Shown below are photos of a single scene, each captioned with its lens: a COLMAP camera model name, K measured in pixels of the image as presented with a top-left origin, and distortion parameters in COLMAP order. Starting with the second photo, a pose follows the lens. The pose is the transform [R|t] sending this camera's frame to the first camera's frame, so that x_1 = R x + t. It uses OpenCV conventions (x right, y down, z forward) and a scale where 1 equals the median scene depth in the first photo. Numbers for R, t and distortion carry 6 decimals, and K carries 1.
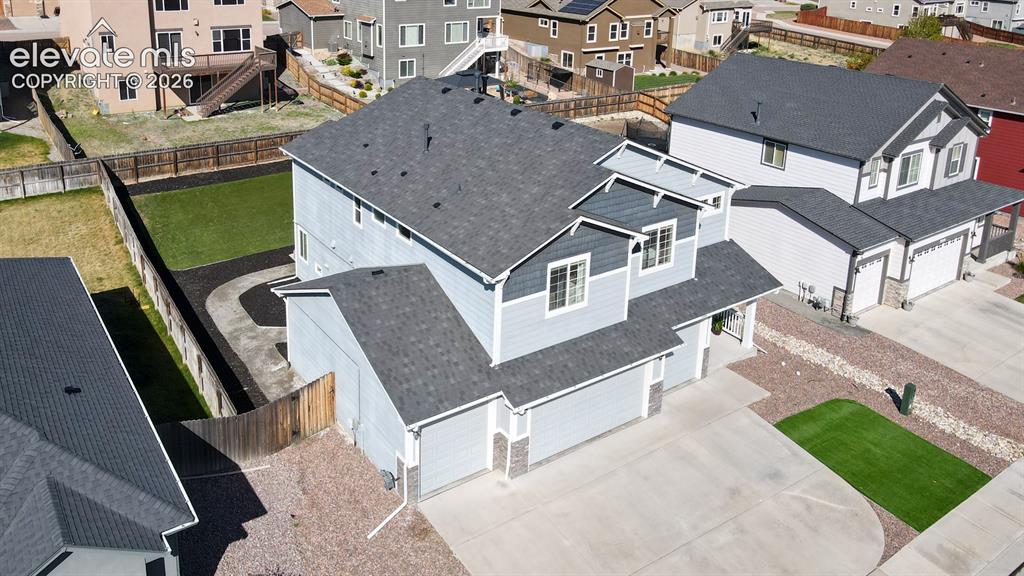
lens RADIAL K [[753.7, 0, 509.7], [0, 753.7, 289.2], [0, 0, 1]] dist [0.002037, 0.032189]
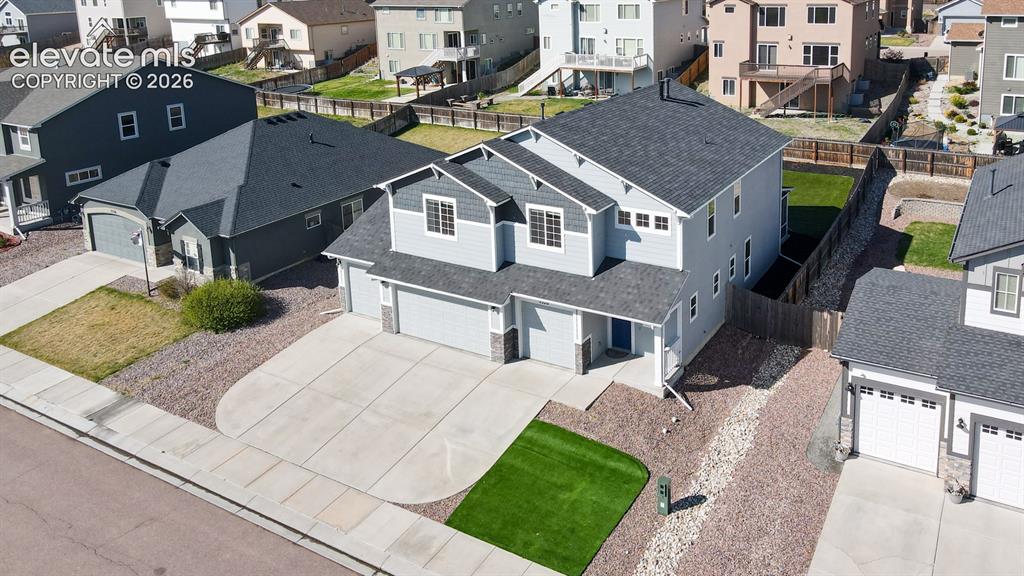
lens RADIAL K [[695.4, 0, 512.0], [0, 695.4, 288.0], [0, 0, 1]] dist [0.006468, 0.003171]
pose [[0.426655, 0.353993, -0.832259, 0.438560], [-0.359540, 0.910766, 0.203068, -0.068412], [0.829877, 0.212590, 0.515858, 0.181382]]
